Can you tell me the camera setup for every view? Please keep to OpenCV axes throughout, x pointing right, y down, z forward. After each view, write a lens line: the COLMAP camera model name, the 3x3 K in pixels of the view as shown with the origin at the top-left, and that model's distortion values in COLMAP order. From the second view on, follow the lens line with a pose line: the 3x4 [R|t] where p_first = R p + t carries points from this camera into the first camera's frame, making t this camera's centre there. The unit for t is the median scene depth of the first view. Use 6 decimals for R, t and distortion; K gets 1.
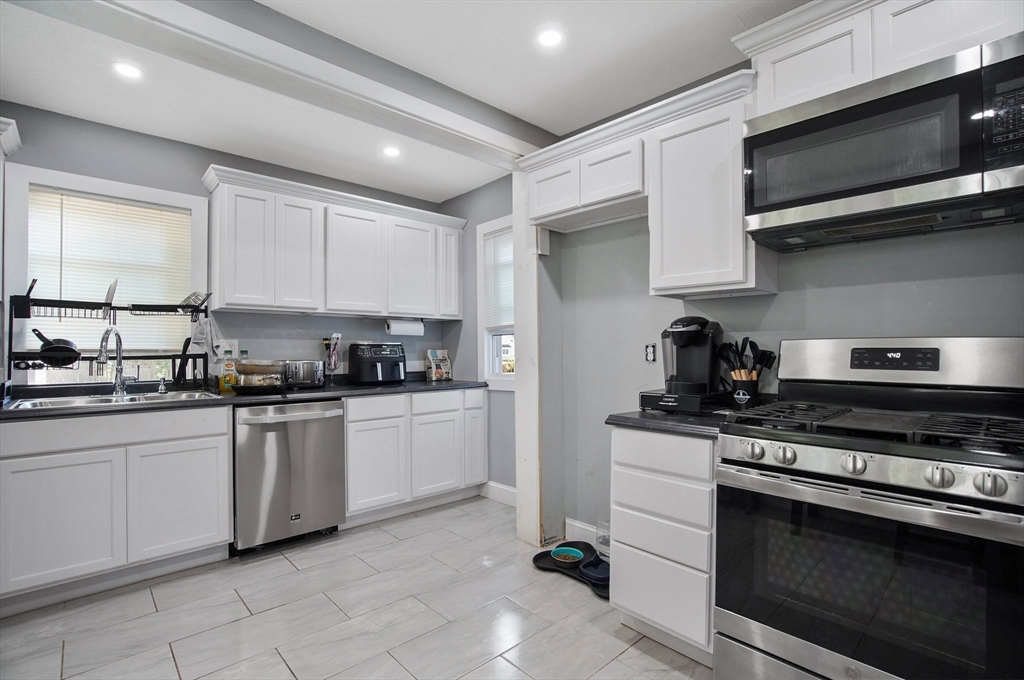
lens RADIAL K [[484.8, 0, 513.6], [0, 484.8, 352.2], [0, 0, 1]] dist [-0.059892, 0.024407]
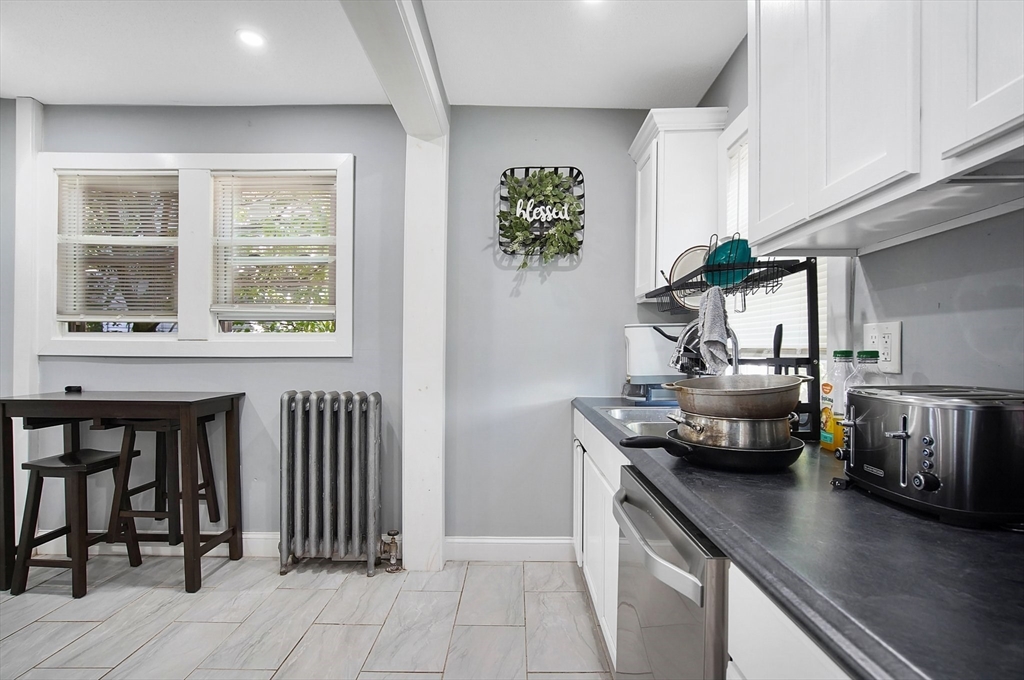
lens RADIAL K [[500.1, 0, 508.8], [0, 500.1, 369.6], [0, 0, 1]] dist [-0.065460, 0.034617]
pose [[-0.699224, 0.019665, -0.714632, -0.105859], [-0.007789, 0.999353, 0.035121, 0.000774], [0.714860, 0.030124, -0.698618, 1.142430]]
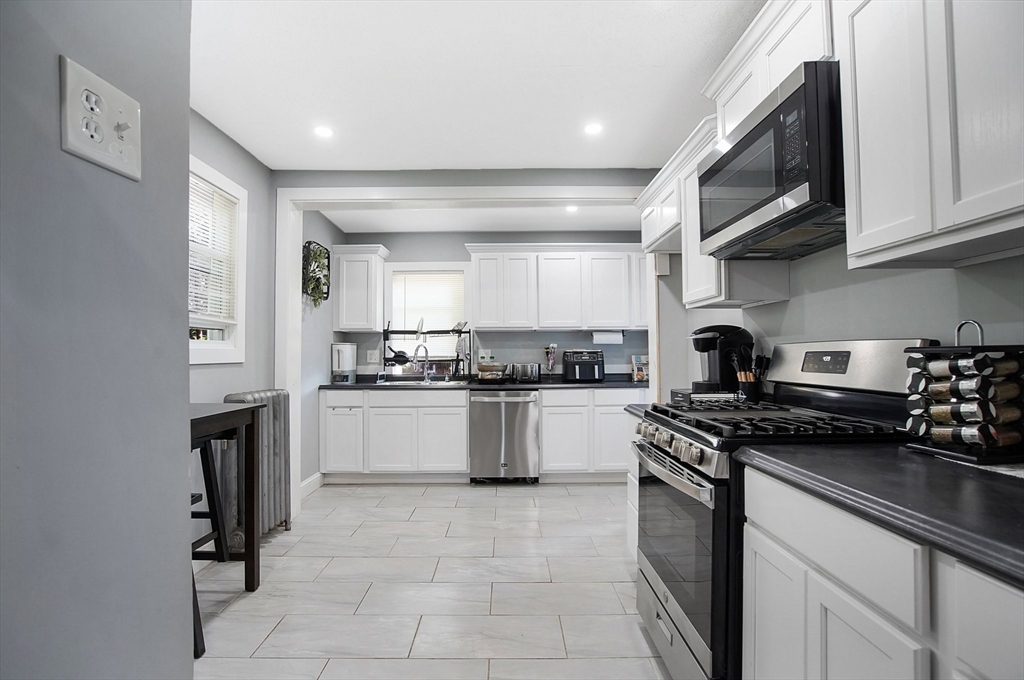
lens RADIAL K [[493.7, 0, 511.0], [0, 493.7, 354.1], [0, 0, 1]] dist [-0.038105, -0.000091]
pose [[0.733046, -0.006971, -0.680143, 0.614549], [0.001499, 0.999962, -0.008633, 0.002821], [0.680177, 0.005309, 0.733028, -0.145751]]
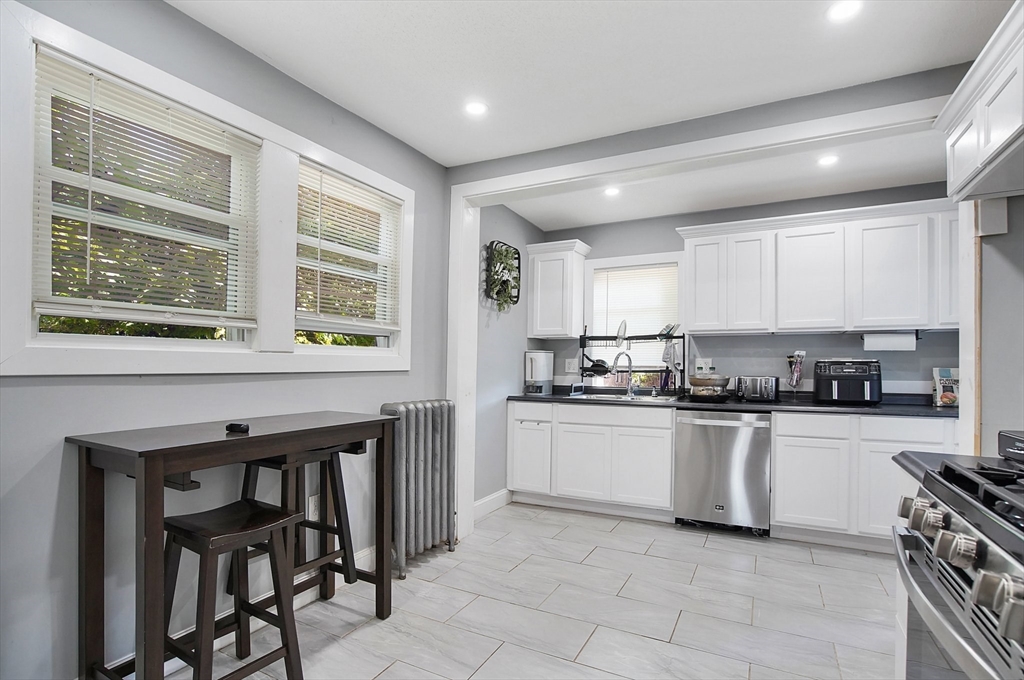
lens RADIAL K [[500.1, 0, 508.8], [0, 500.1, 369.6], [0, 0, 1]] dist [-0.065460, 0.034617]
pose [[0.314111, 0.008372, -0.949349, 0.517603], [-0.009821, 0.999936, 0.005569, 0.001151], [0.949335, 0.007574, 0.314174, 0.107605]]
